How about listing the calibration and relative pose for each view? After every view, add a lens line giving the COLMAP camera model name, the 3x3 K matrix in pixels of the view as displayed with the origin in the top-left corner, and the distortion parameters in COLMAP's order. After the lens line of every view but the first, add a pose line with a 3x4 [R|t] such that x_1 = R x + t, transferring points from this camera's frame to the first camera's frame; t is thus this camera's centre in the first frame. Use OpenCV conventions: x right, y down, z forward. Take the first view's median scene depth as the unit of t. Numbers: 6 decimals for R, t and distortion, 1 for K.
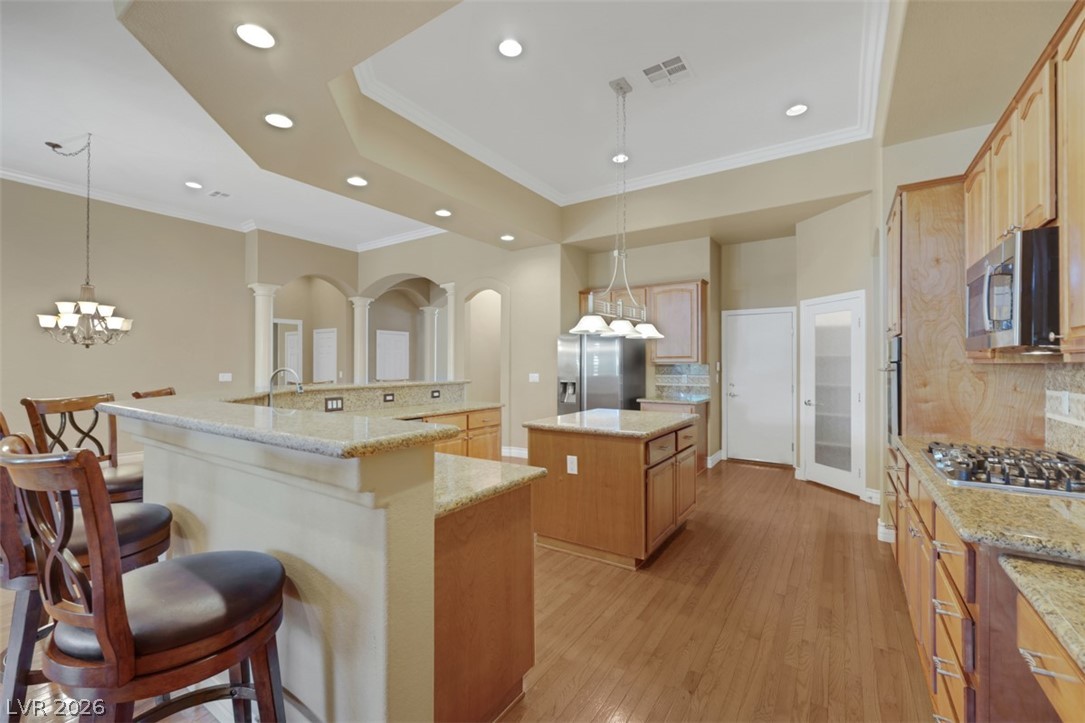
lens RADIAL K [[457.0, 0, 539.7], [0, 457.0, 362.1], [0, 0, 1]] dist [0.004065, 0.000997]
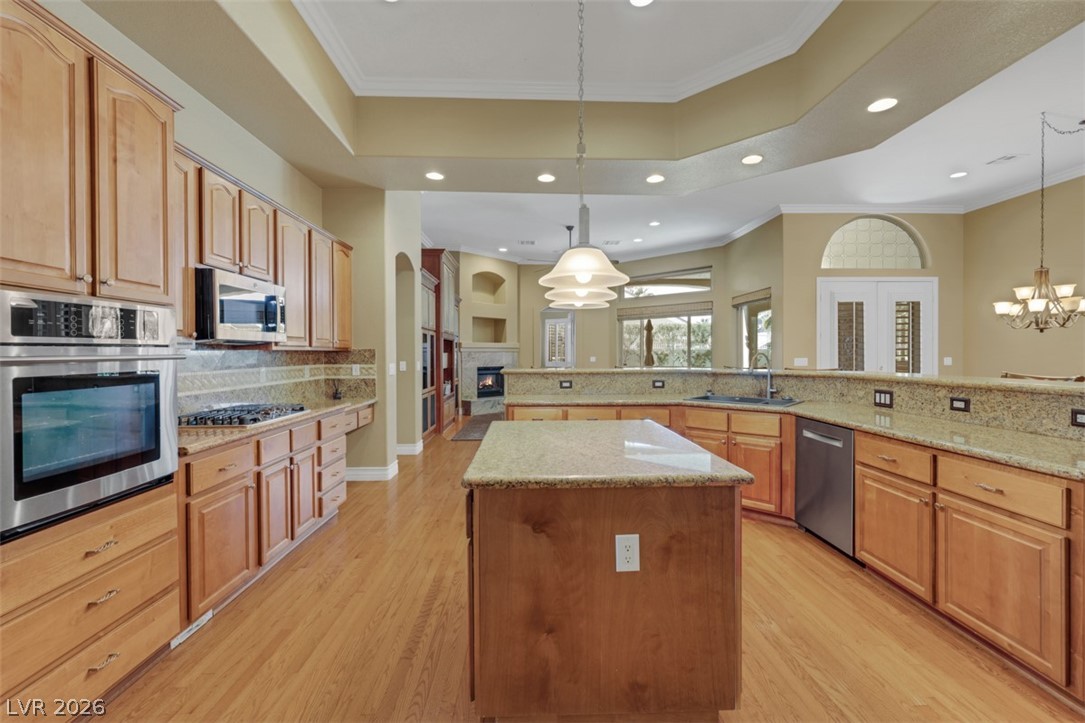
lens RADIAL K [[457.0, 0, 543.7], [0, 457.0, 359.7], [0, 0, 1]] dist [0.004065, 0.000997]
pose [[-0.822361, 0.008717, -0.568899, 0.485199], [0.006335, 0.999961, 0.006165, 0.015302], [0.568930, 0.001466, -0.822385, 1.297237]]
